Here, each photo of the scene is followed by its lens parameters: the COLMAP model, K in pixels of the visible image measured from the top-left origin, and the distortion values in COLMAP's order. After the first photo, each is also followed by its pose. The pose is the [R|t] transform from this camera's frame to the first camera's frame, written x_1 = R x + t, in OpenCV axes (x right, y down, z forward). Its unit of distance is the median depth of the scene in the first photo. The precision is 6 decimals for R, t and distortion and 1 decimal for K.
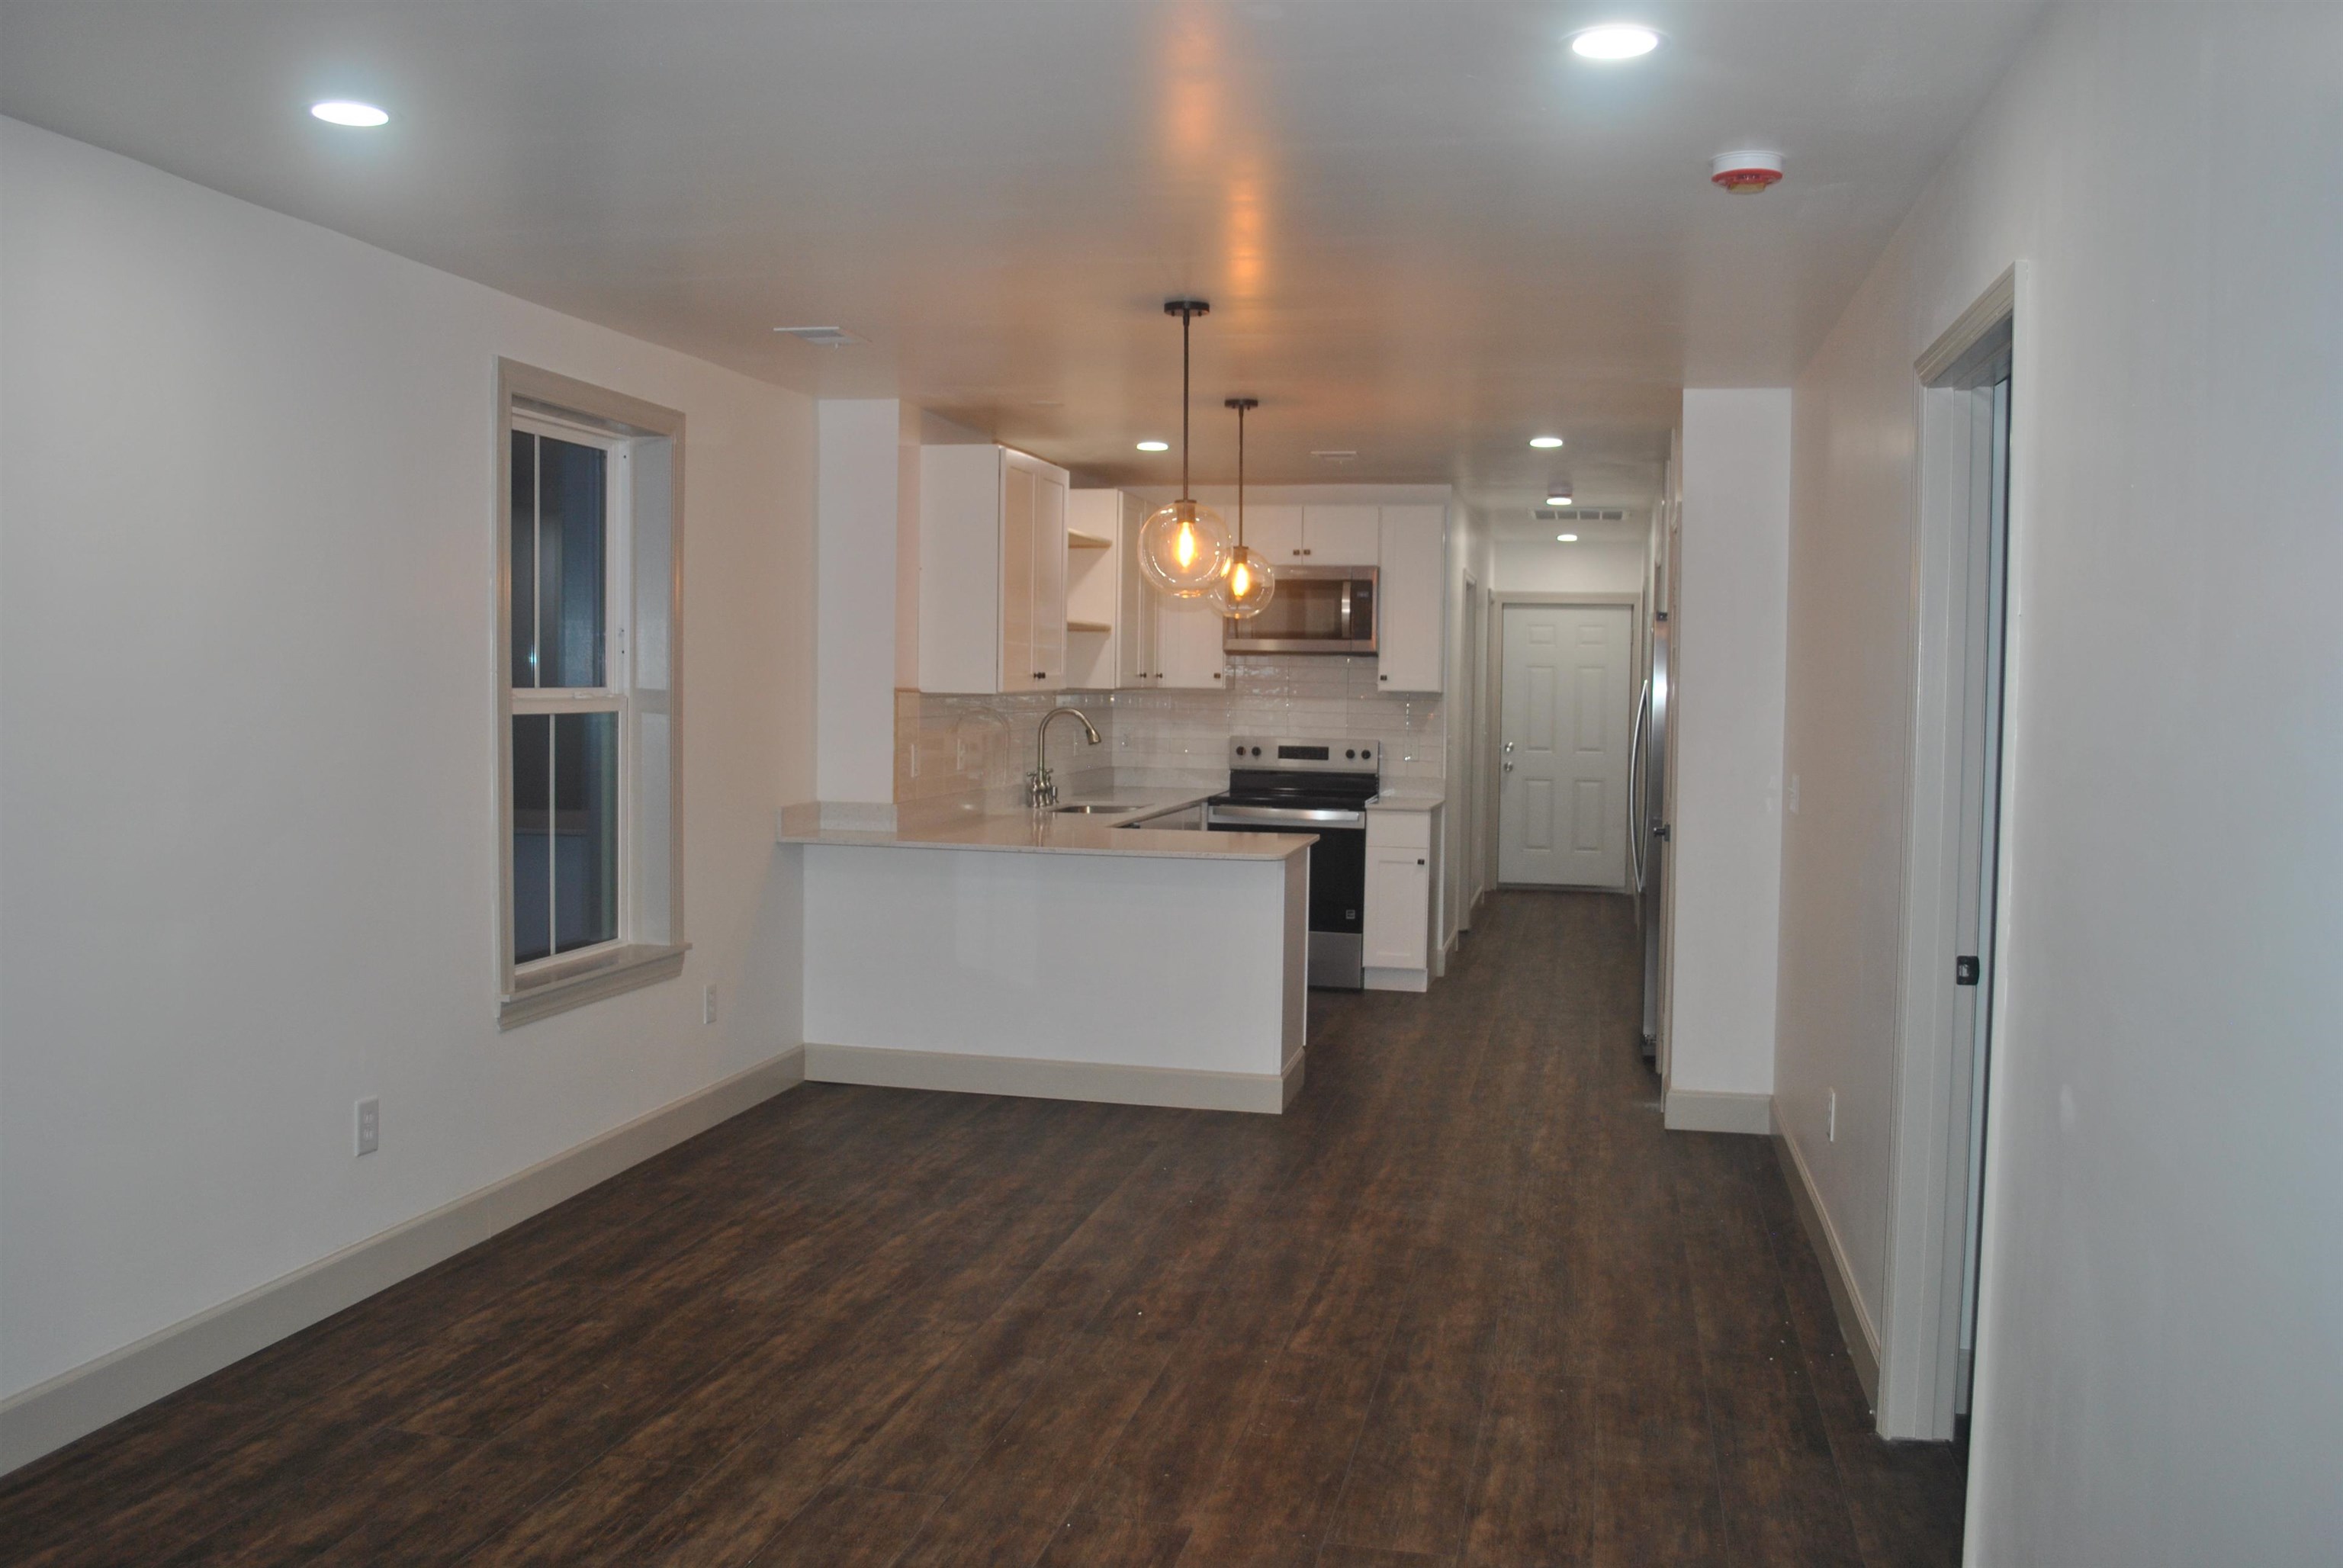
lens RADIAL K [[1986.5, 0, 1173.9], [0, 1986.5, 778.4], [0, 0, 1]] dist [-0.068870, 0.010406]
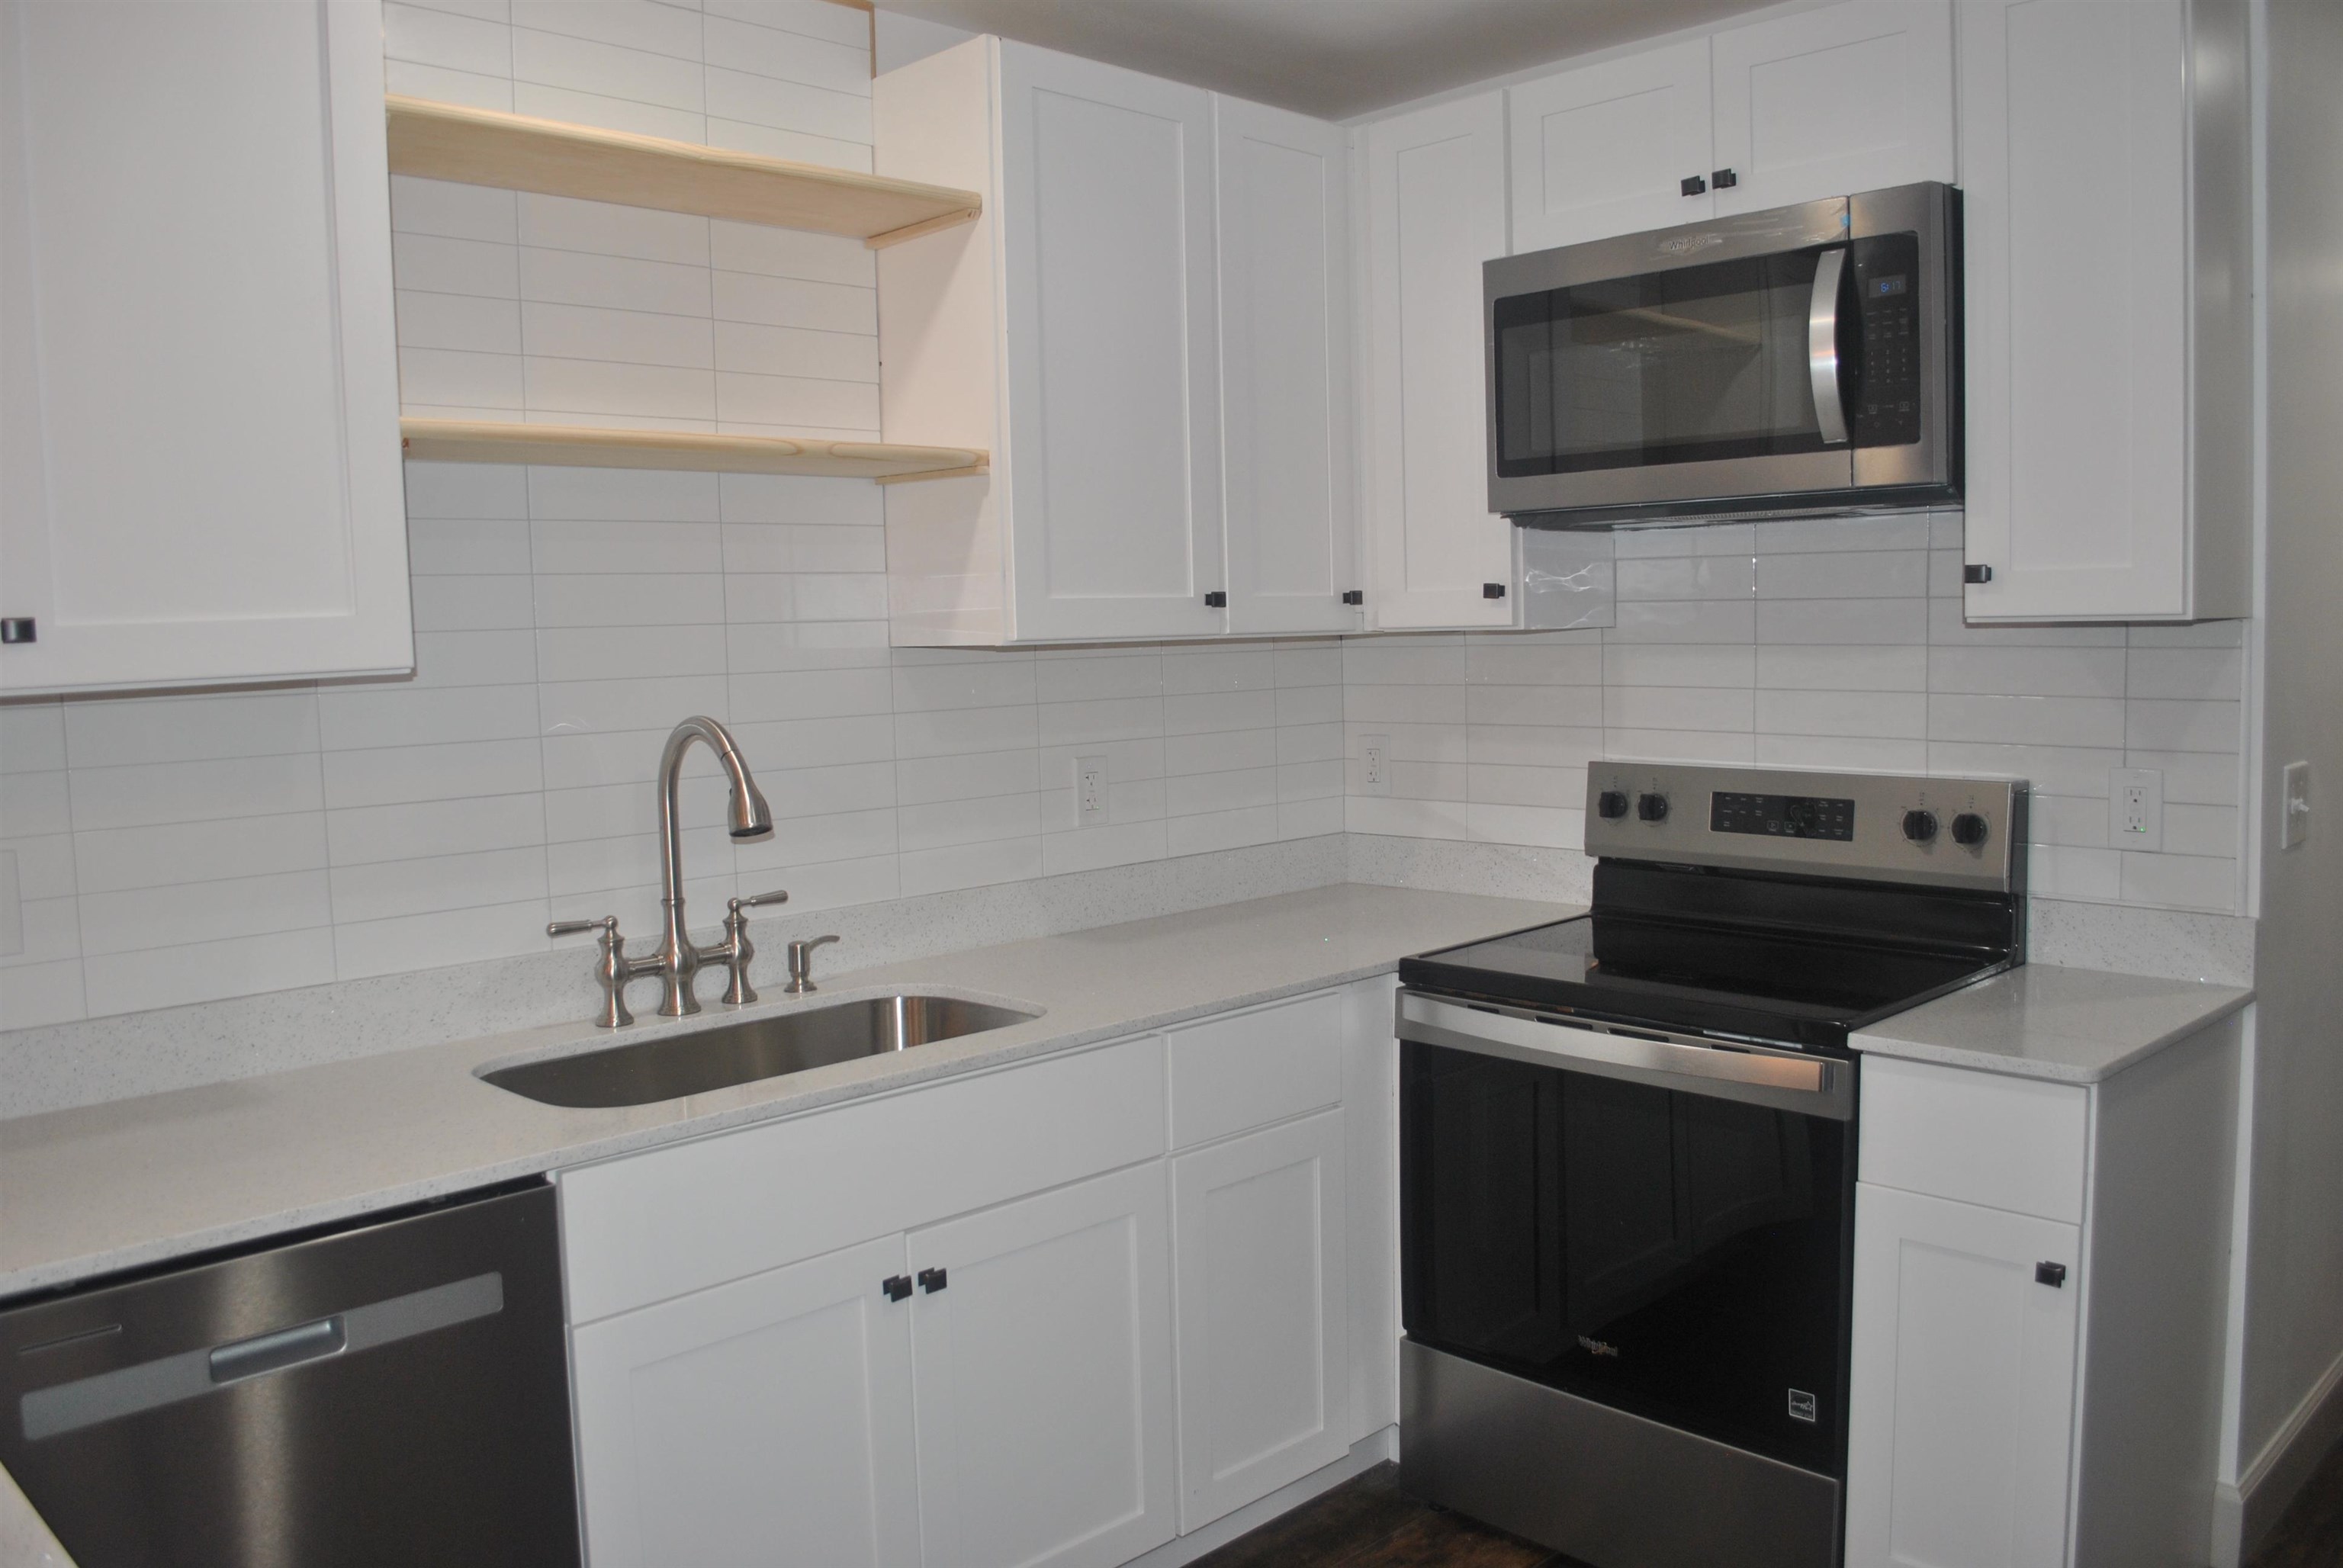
lens RADIAL K [[1866.9, 0, 1196.8], [0, 1866.9, 767.3], [0, 0, 1]] dist [-0.061980, -0.011461]
pose [[0.835658, 0.008315, -0.549187, 0.212319], [0.009960, 0.999492, 0.030289, -0.043279], [0.549160, -0.030781, 0.835150, 0.964106]]
